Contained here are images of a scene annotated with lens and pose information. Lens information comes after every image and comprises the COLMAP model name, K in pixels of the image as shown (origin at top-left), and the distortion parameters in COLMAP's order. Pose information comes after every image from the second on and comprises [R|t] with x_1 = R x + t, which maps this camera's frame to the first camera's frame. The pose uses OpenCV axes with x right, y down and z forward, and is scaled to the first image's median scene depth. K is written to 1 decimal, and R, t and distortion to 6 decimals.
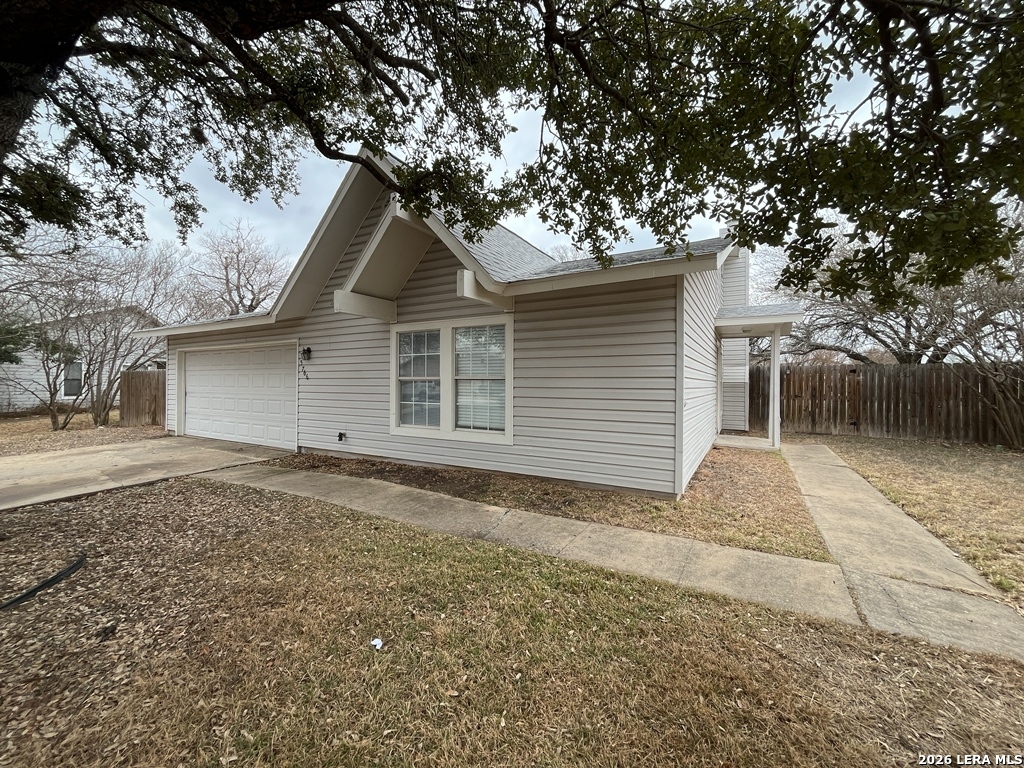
lens RADIAL K [[414.4, 0, 510.7], [0, 414.4, 384.6], [0, 0, 1]] dist [0.000539, 0.000077]
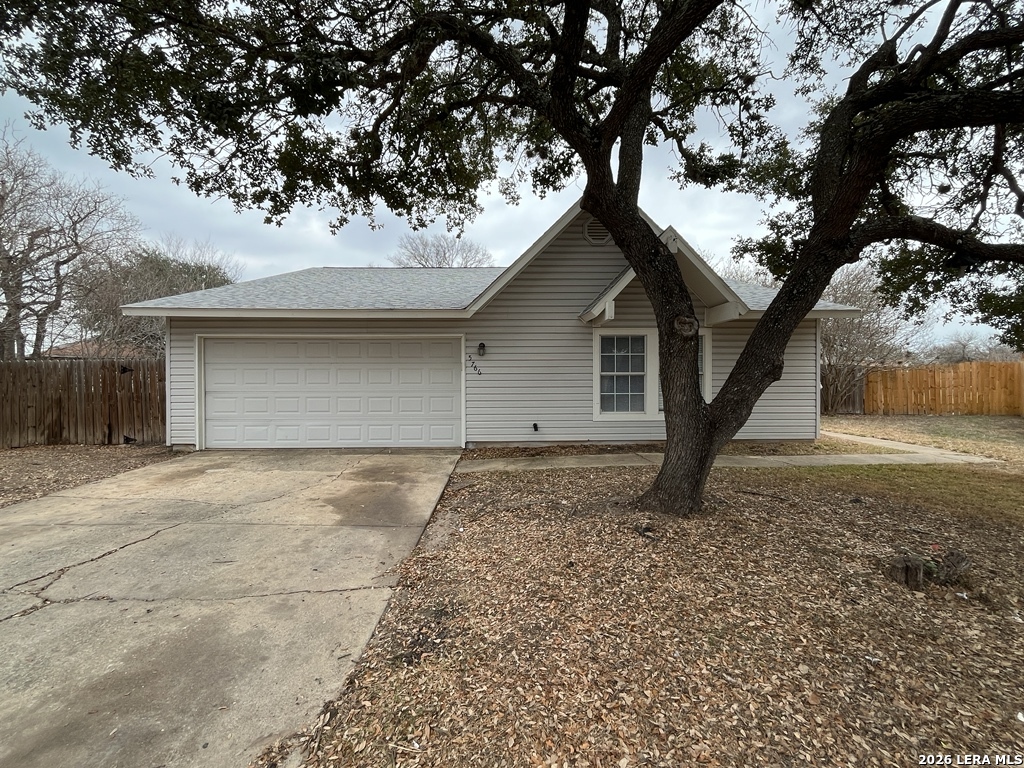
lens RADIAL K [[443.2, 0, 511.0], [0, 443.2, 381.8], [0, 0, 1]] dist [-0.001190, -0.000013]
pose [[0.850359, -0.012833, 0.526046, -1.067989], [0.008149, 0.999904, 0.011219, -0.006799], [-0.526139, -0.005254, 0.850382, 0.044158]]
